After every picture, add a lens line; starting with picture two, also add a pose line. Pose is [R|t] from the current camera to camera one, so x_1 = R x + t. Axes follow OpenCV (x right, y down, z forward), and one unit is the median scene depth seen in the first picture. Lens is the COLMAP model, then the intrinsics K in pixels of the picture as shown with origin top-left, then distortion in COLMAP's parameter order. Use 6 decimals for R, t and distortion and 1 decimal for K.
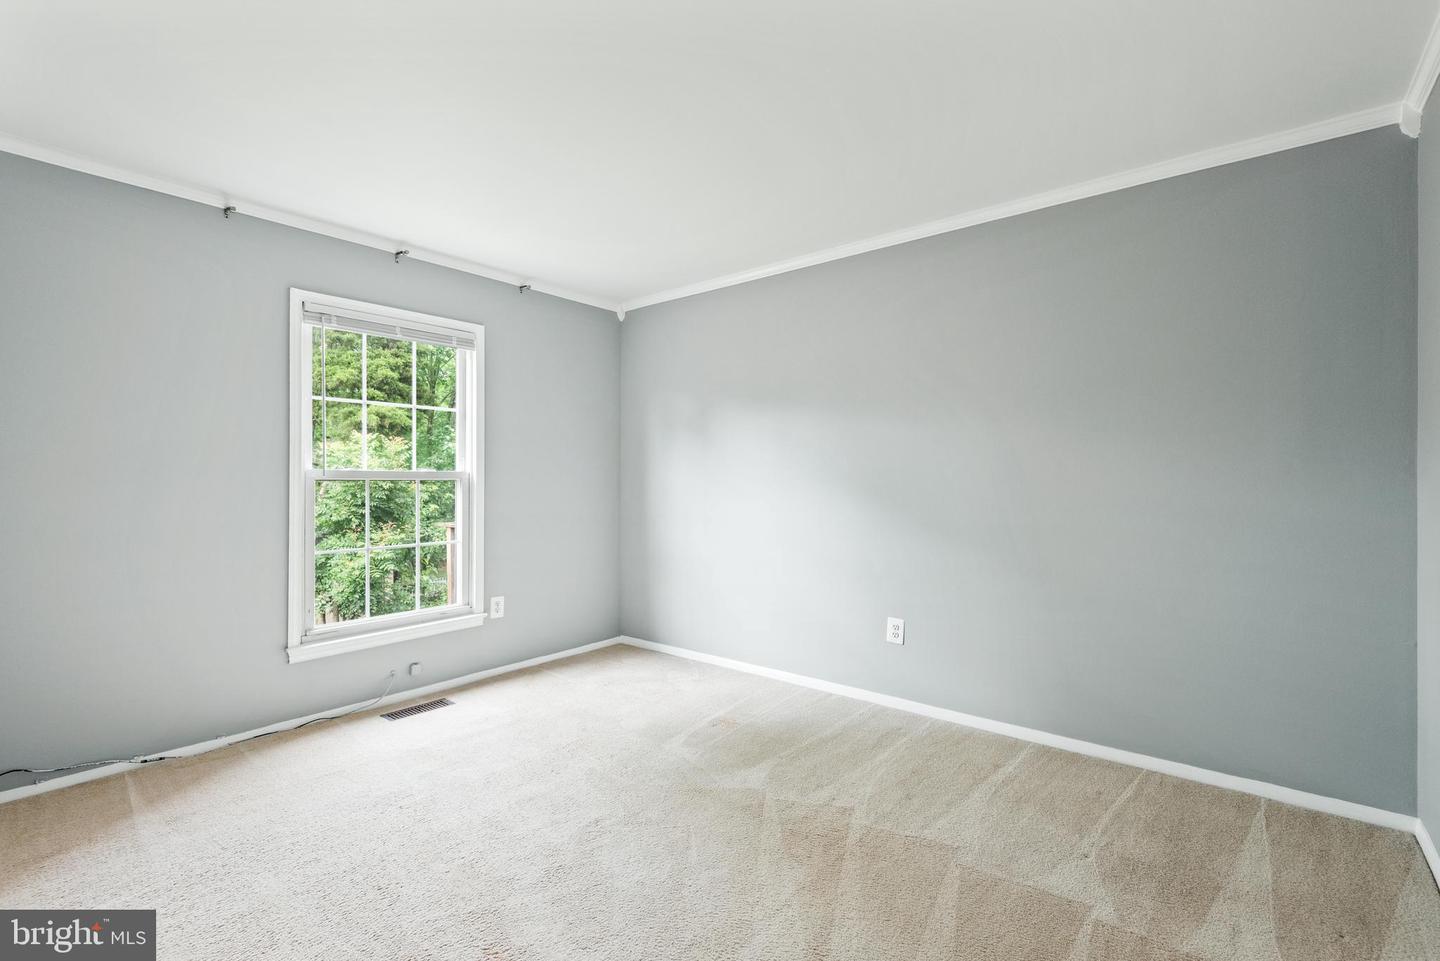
lens RADIAL K [[650.6, 0, 717.2], [0, 650.6, 483.1], [0, 0, 1]] dist [0.033239, -0.019484]
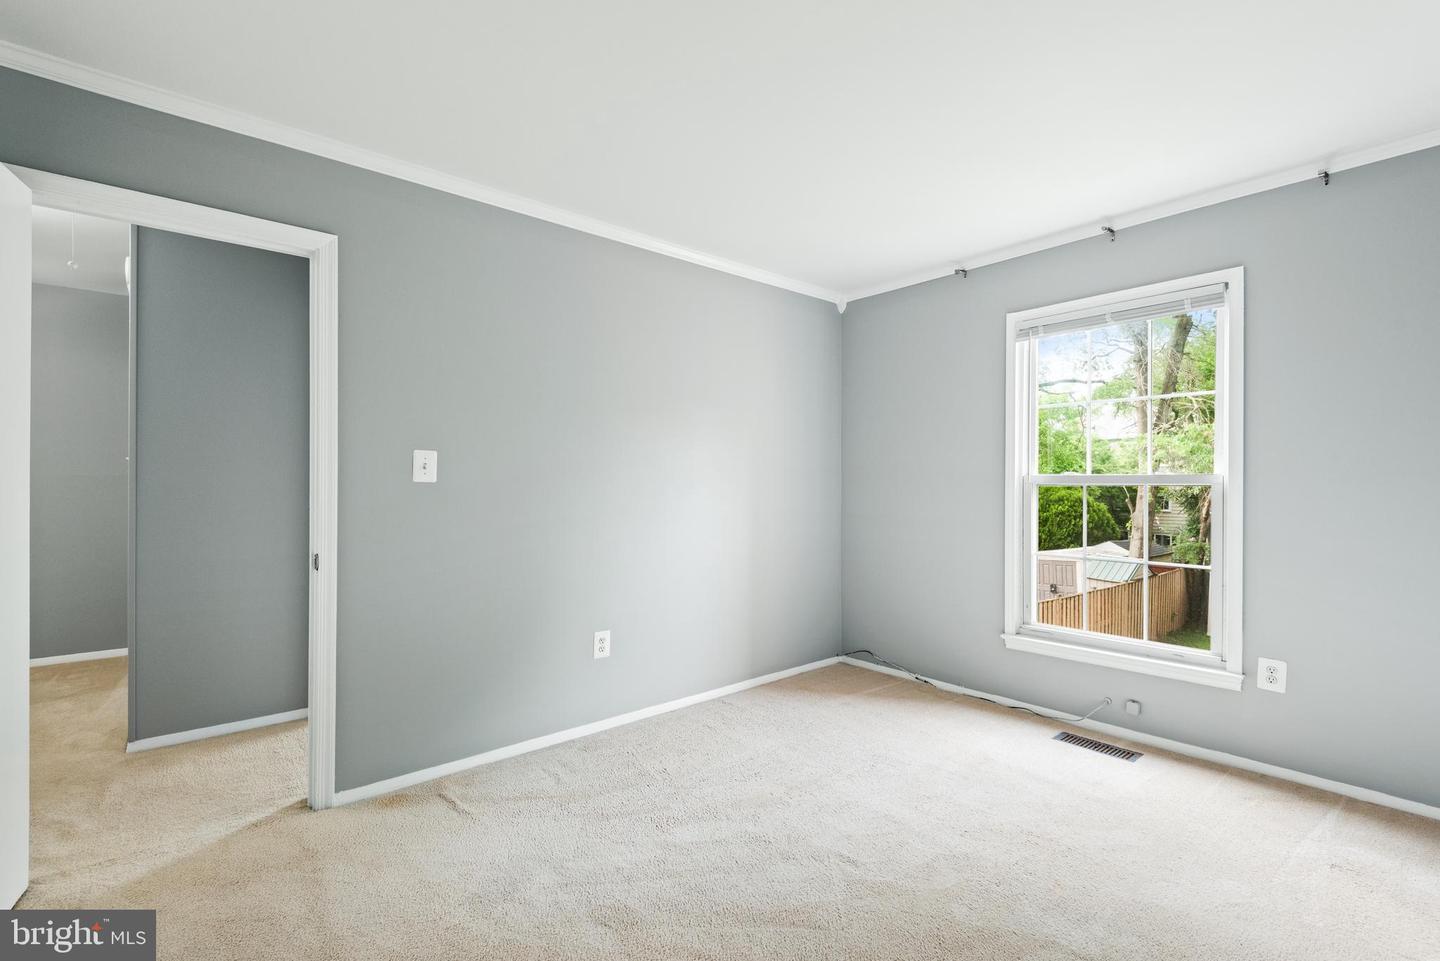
lens RADIAL K [[653.7, 0, 720.0], [0, 653.7, 480.5], [0, 0, 1]] dist [0.047353, -0.032555]
pose [[-0.171070, 0.000849, -0.985258, 0.523950], [-0.000111, 1.000000, 0.000881, -0.013080], [0.985259, 0.000260, -0.171070, 0.673778]]
